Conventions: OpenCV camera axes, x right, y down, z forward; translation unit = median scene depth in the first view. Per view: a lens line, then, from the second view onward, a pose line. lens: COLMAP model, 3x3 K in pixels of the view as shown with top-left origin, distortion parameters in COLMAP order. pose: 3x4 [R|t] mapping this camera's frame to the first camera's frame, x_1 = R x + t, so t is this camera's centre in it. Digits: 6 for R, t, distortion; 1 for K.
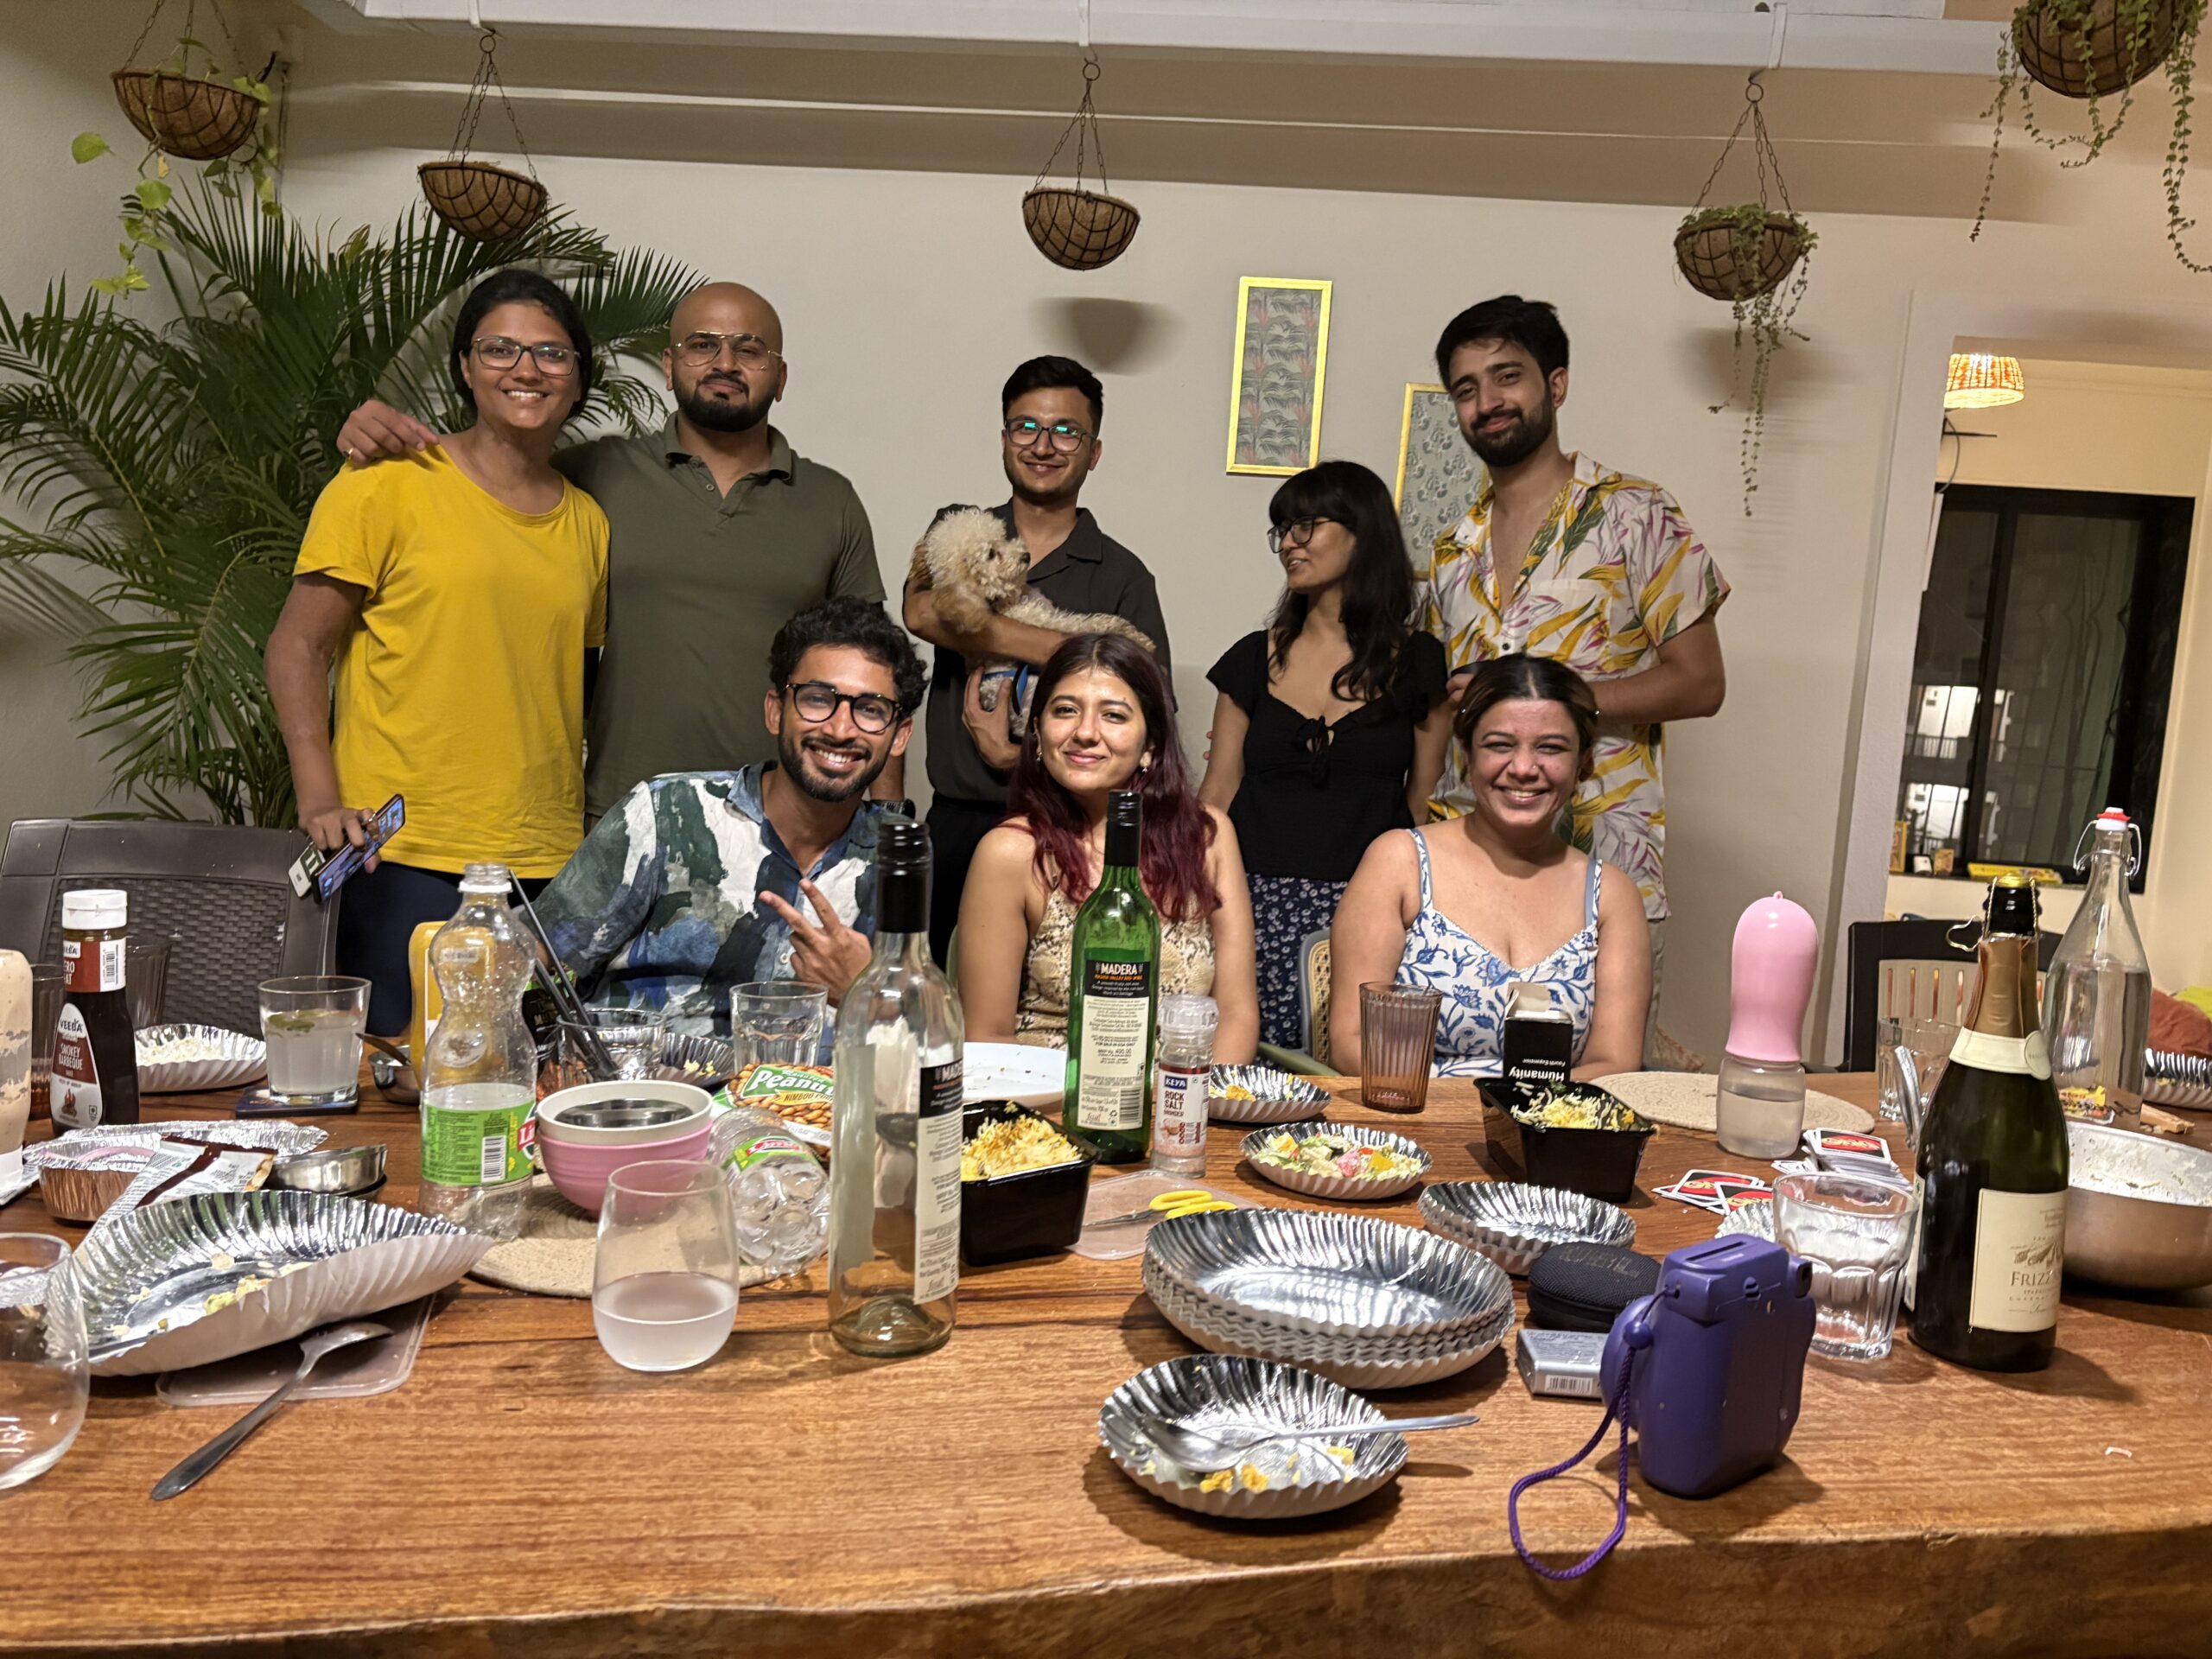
lens RADIAL K [[1656.5, 0, 1106.0], [0, 1656.5, 829.5], [0, 0, 1]] dist [0.056107, -0.070204]
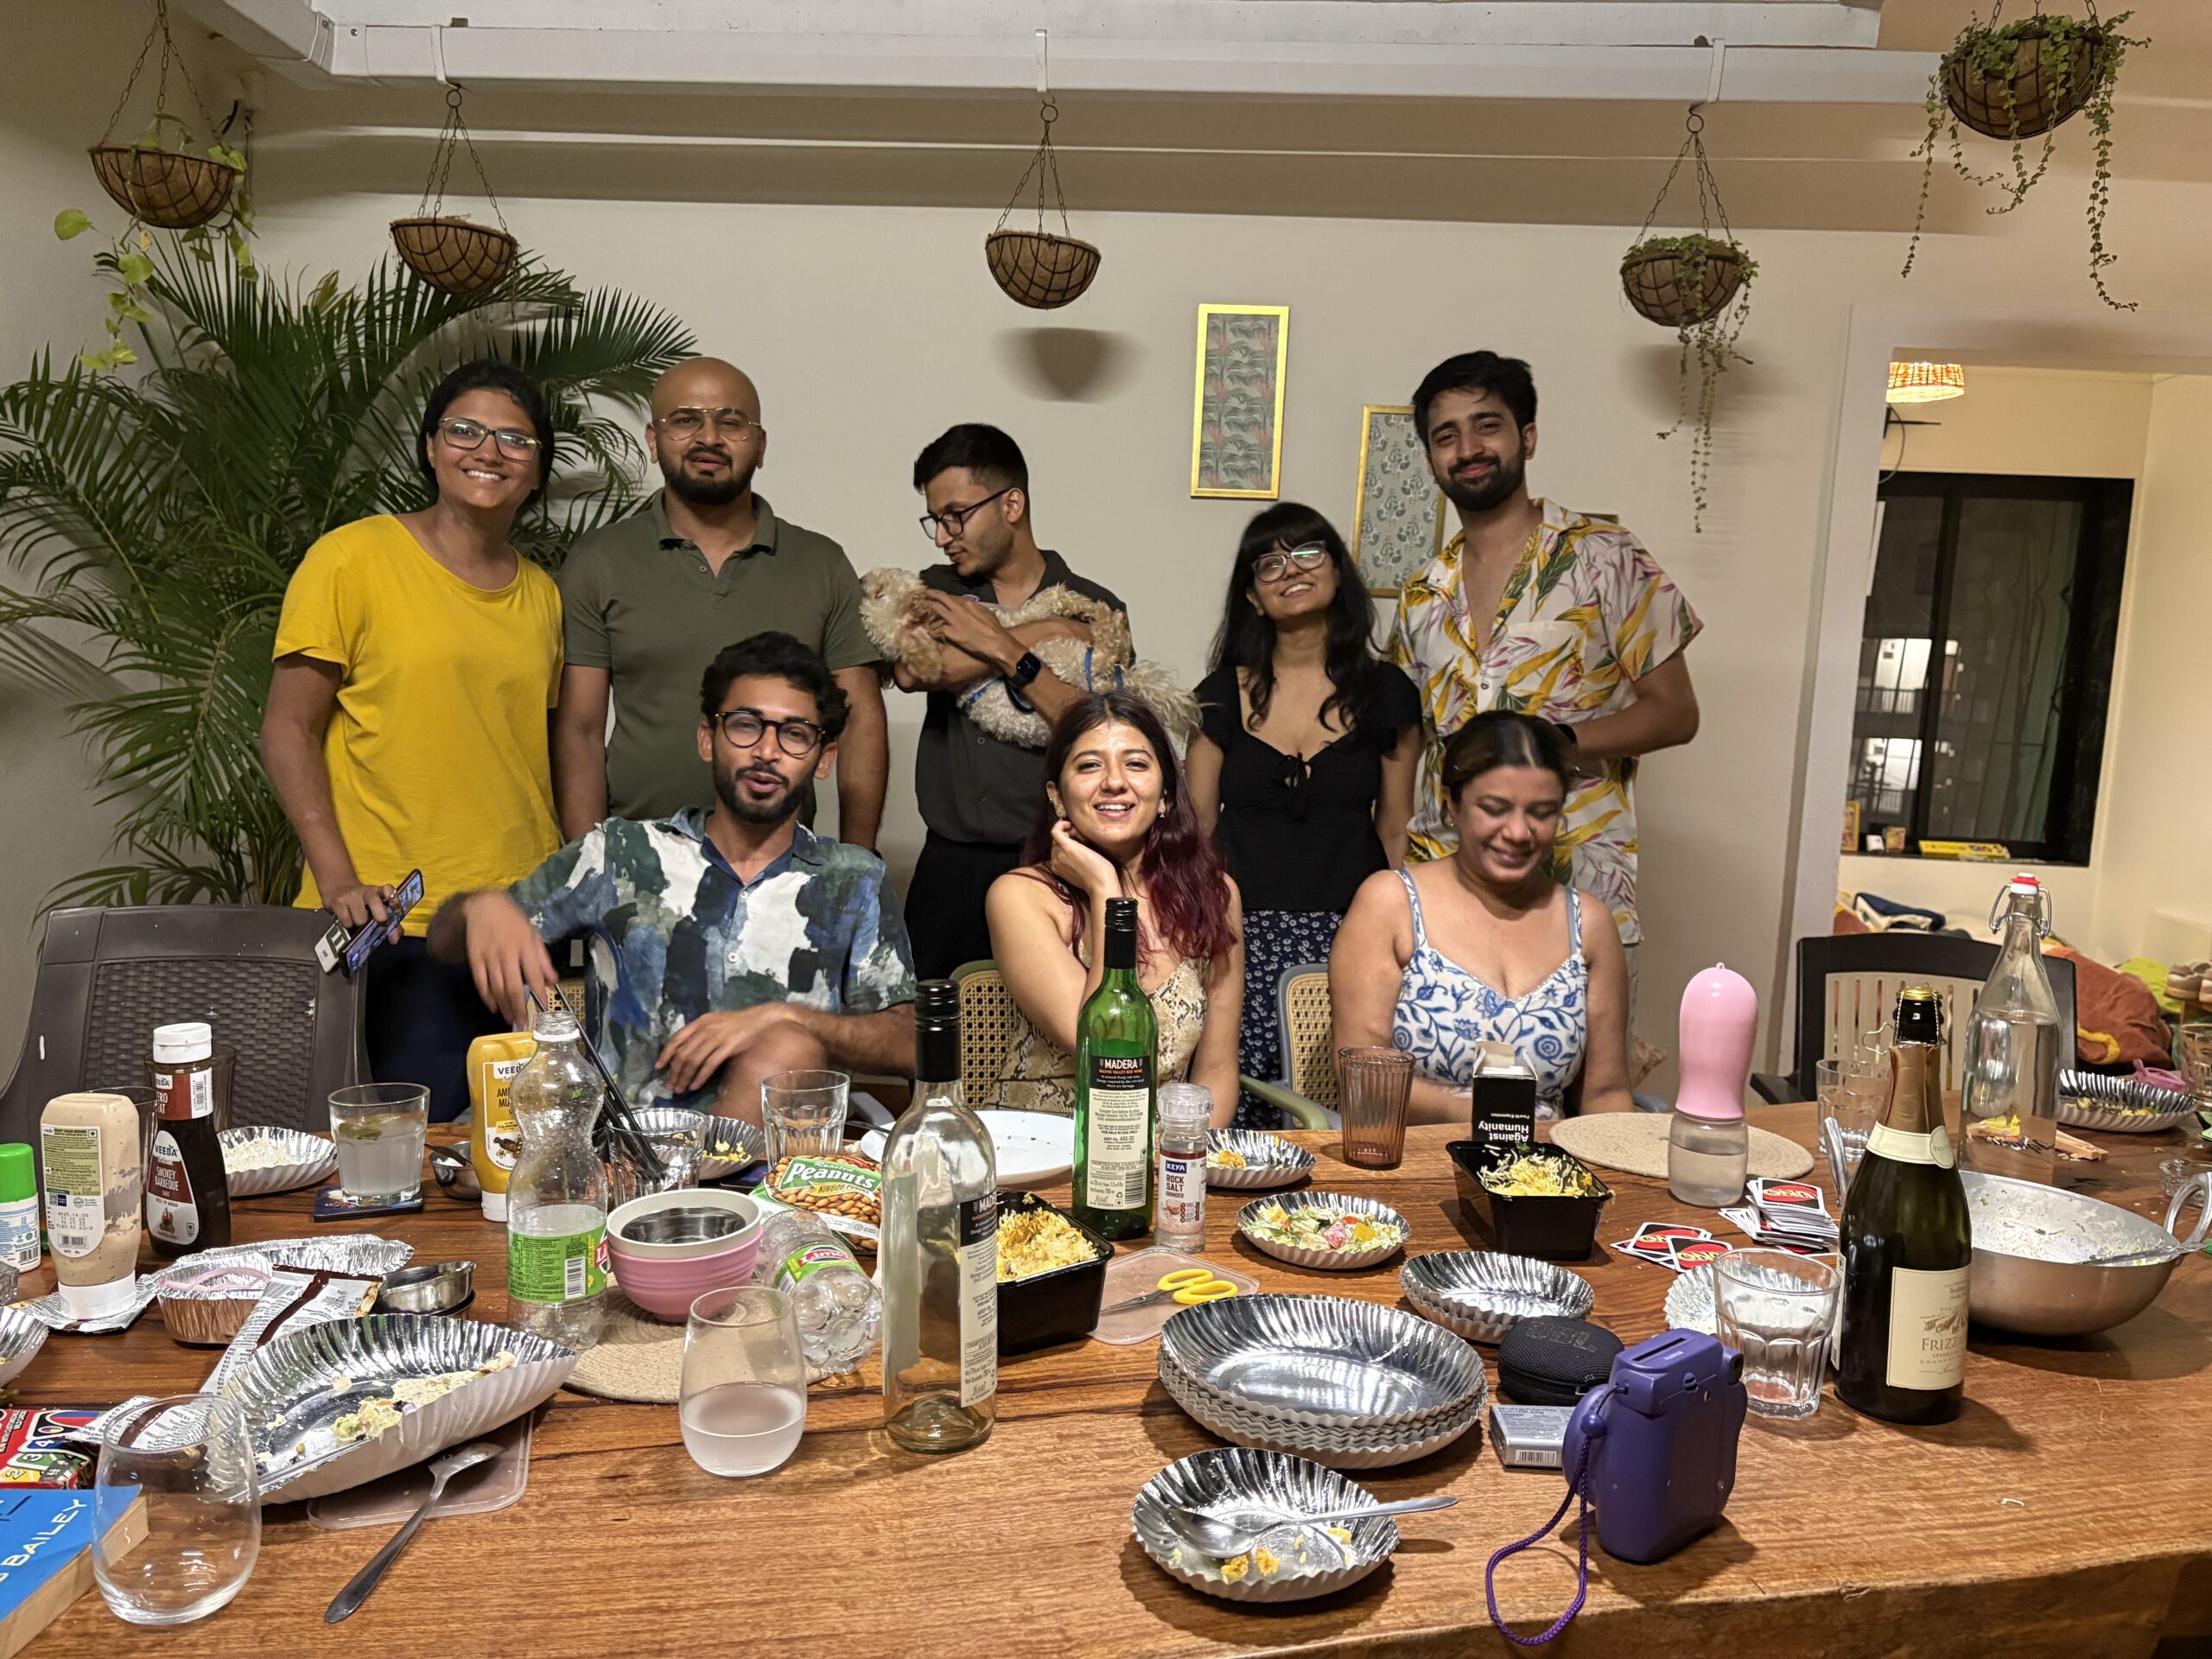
lens RADIAL K [[1648.5, 0, 1096.5], [0, 1648.5, 857.9], [0, 0, 1]] dist [0.051109, -0.061287]
pose [[0.999493, -0.029053, 0.013049, -0.019644], [0.028661, 0.999160, 0.029281, -0.088415], [-0.013888, -0.028892, 0.999486, -0.089565]]
